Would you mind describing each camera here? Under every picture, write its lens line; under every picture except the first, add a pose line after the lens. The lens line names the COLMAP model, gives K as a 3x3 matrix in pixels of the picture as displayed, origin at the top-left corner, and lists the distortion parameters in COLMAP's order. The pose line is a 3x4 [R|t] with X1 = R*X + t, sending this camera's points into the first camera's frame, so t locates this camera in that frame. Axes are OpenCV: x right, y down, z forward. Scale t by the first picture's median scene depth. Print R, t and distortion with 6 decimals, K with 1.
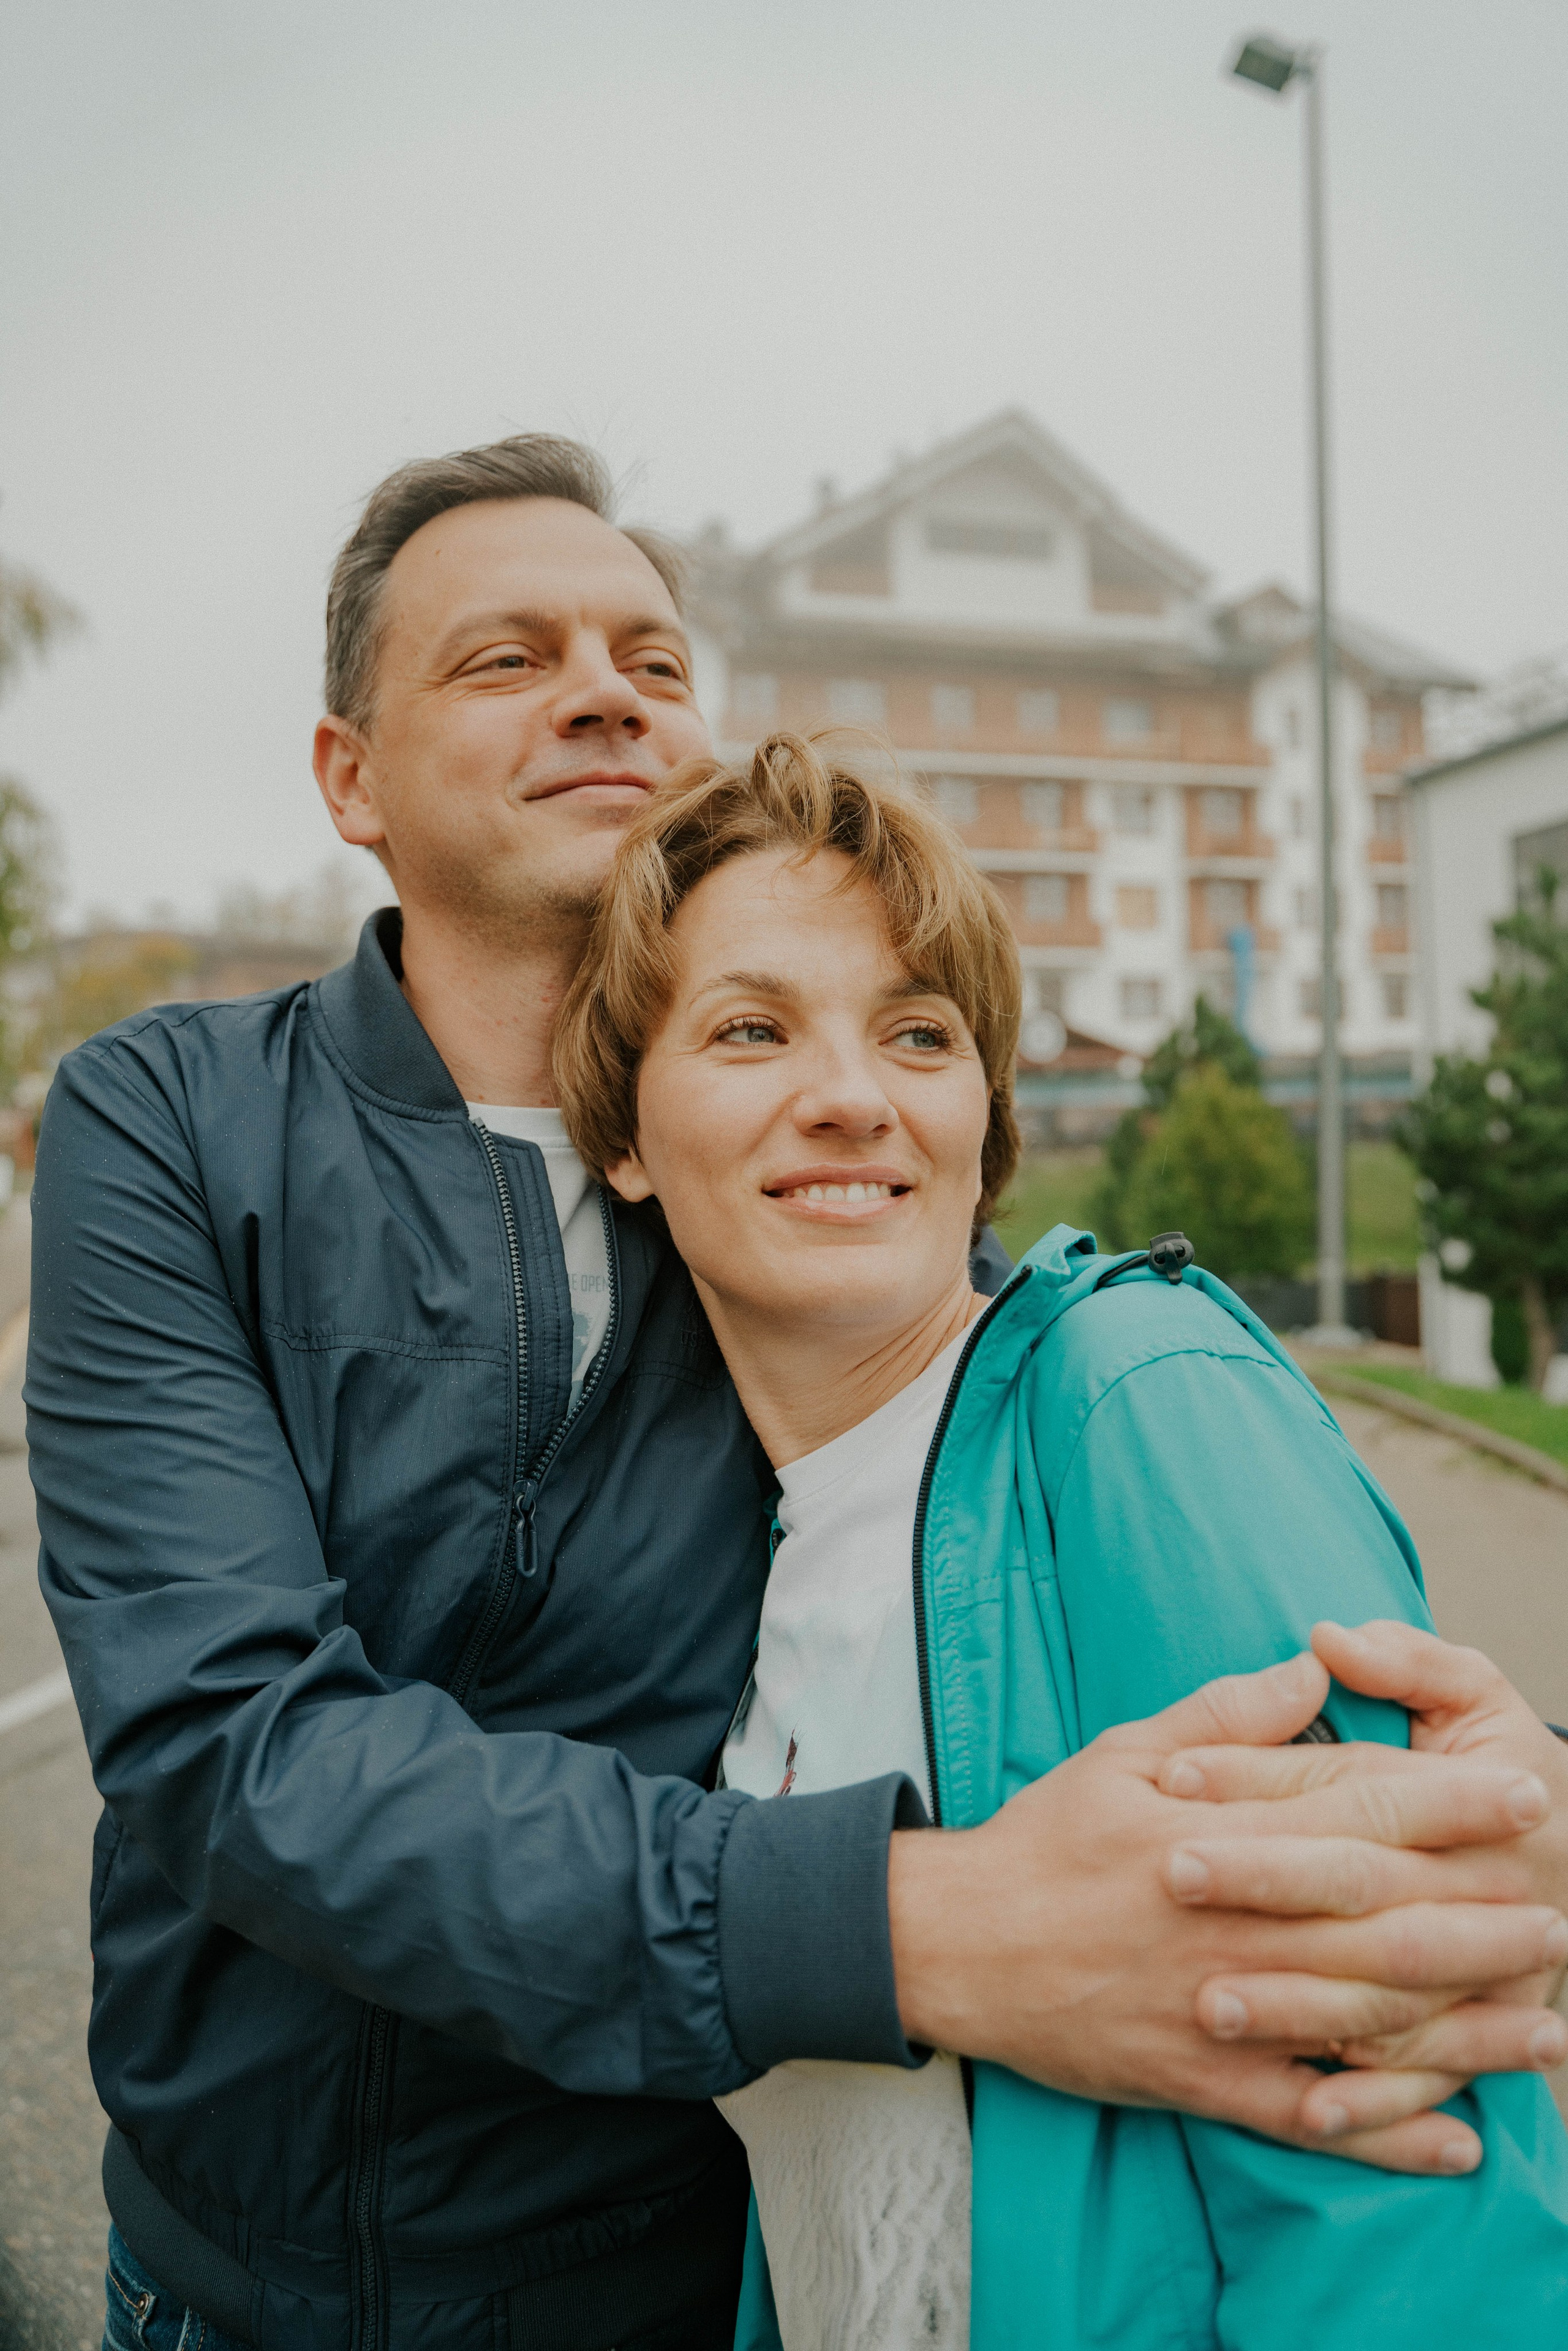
lens RADIAL K [[1892.8, 0, 784.0], [0, 1892.8, 1175.5], [0, 0, 1]] dist [-0.070737, 0.003141]
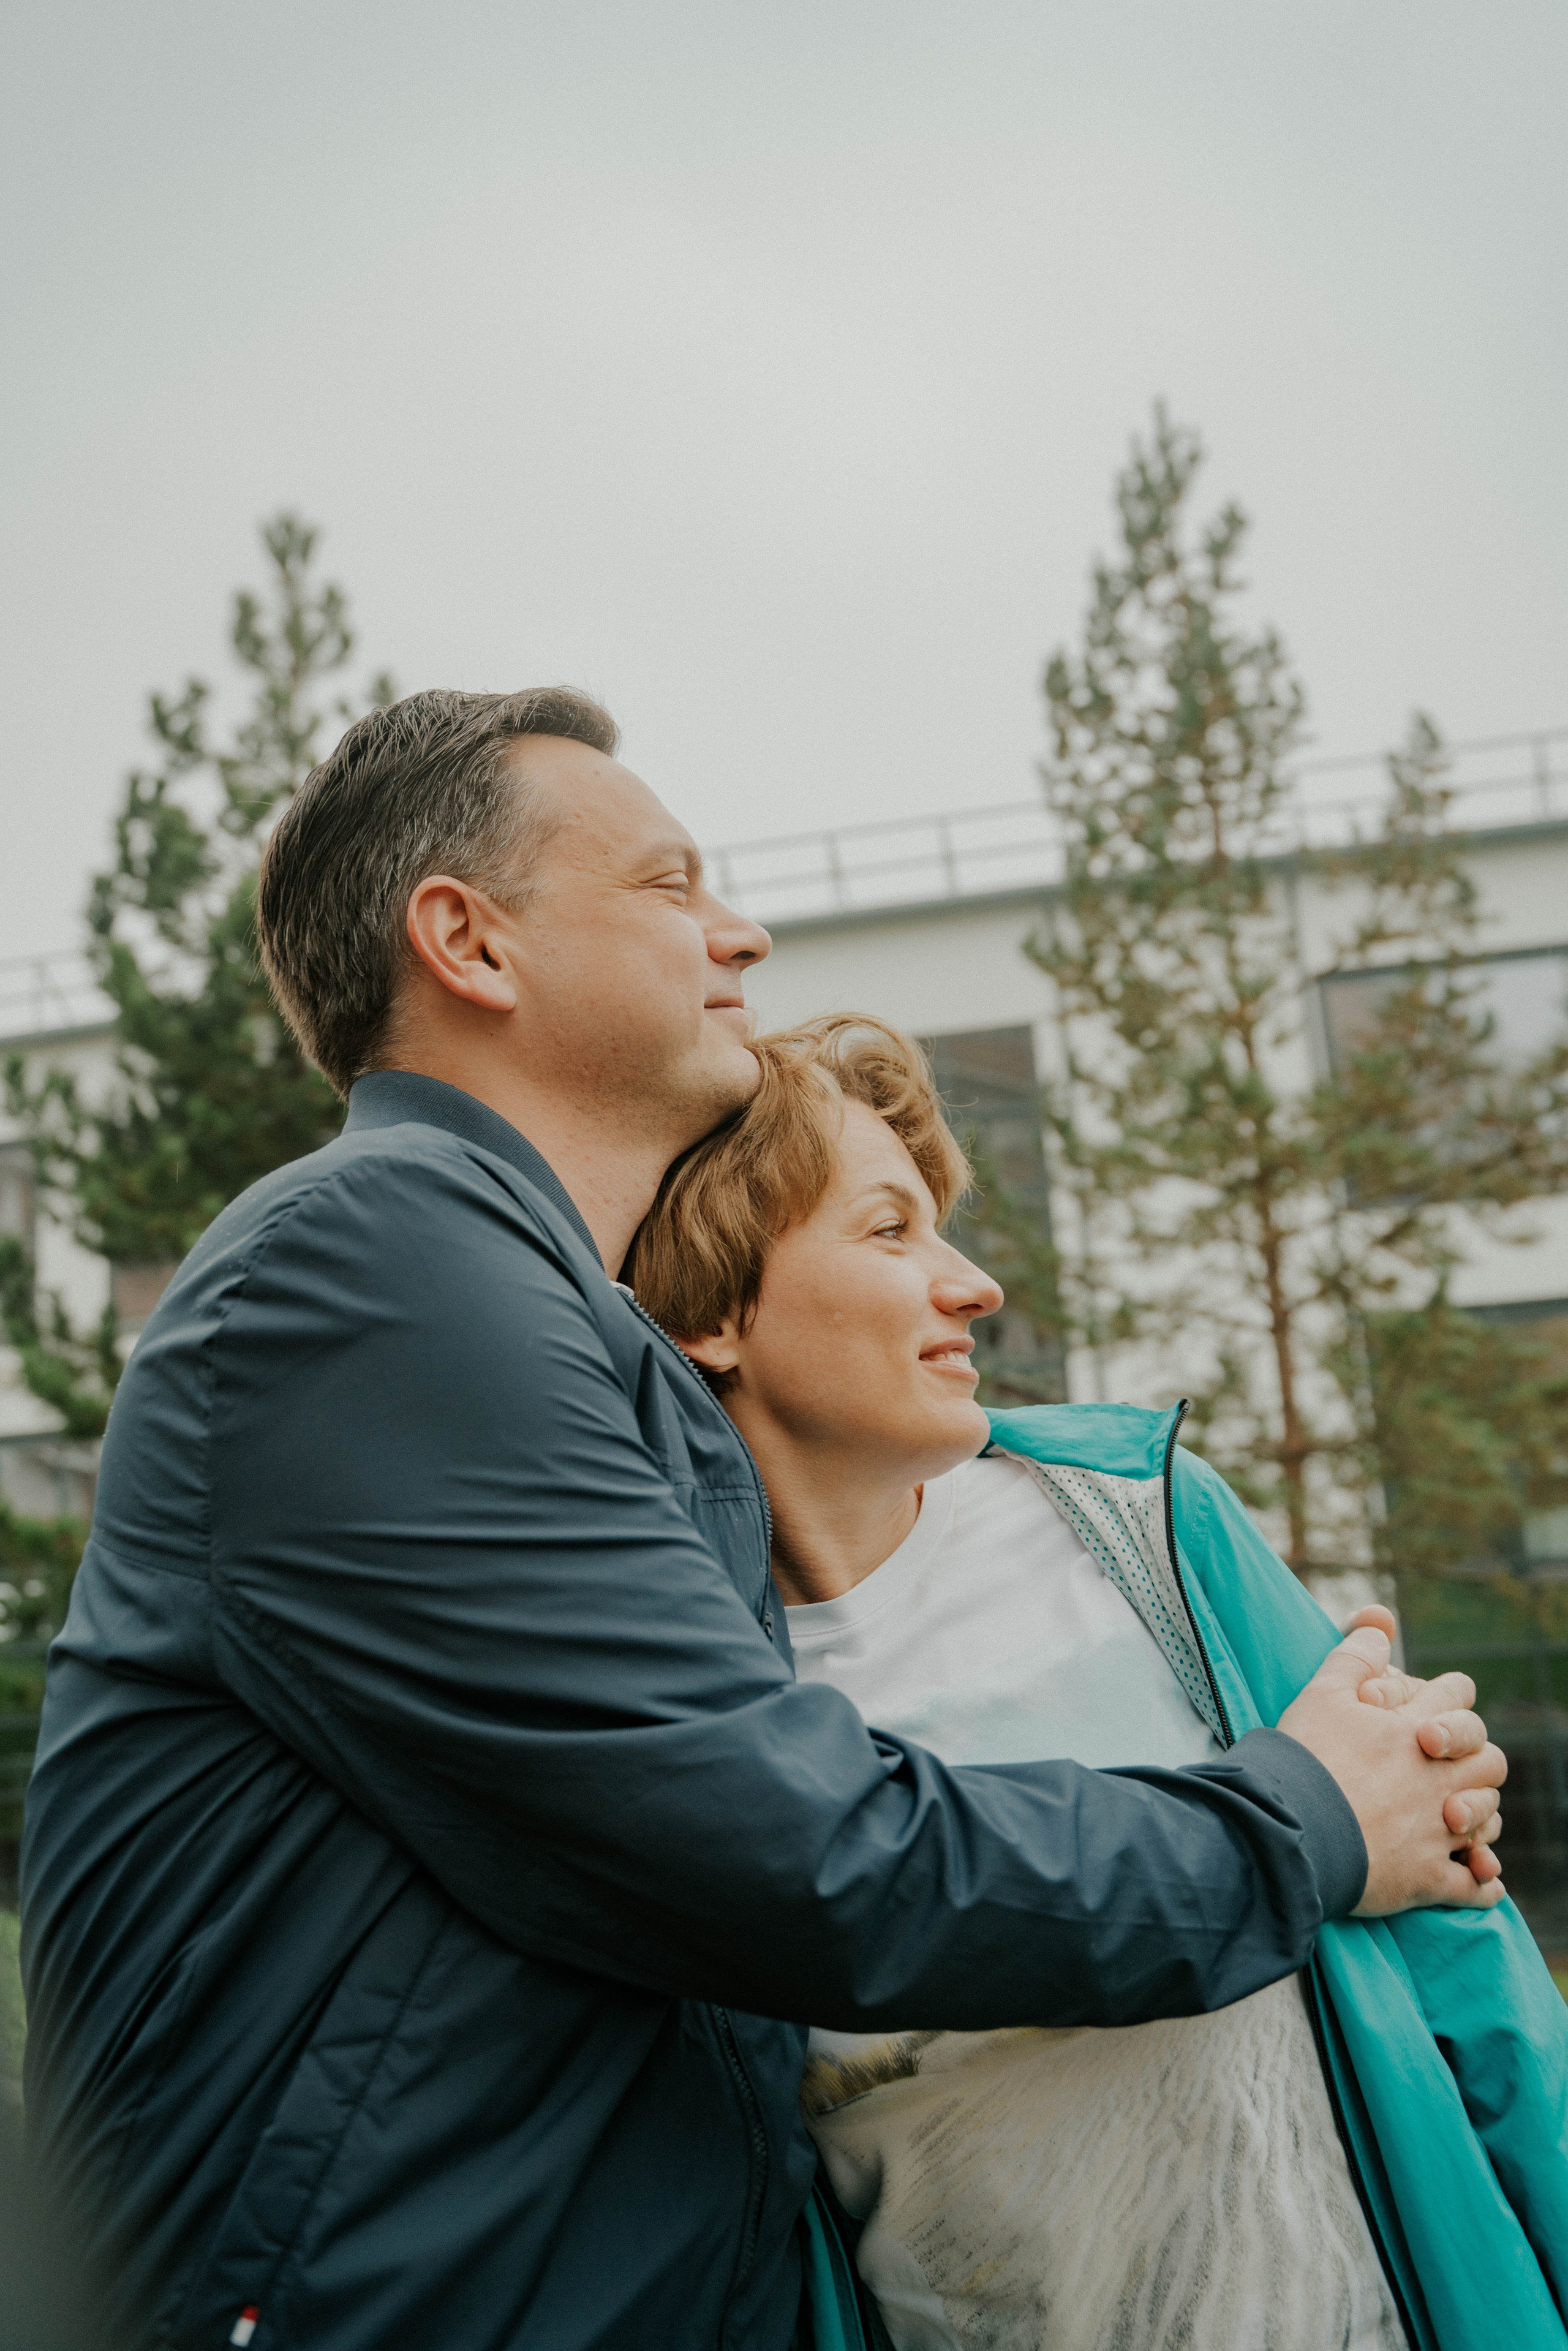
lens RADIAL K [[1848.9, 0, 784.0], [0, 1848.9, 1175.5], [0, 0, 1]] dist [-0.056249, -0.001210]
pose [[0.524485, 0.157676, 0.836692, -1.136279], [0.032849, 0.978223, -0.204940, 0.144852], [-0.850786, 0.134973, 0.507884, 0.438793]]
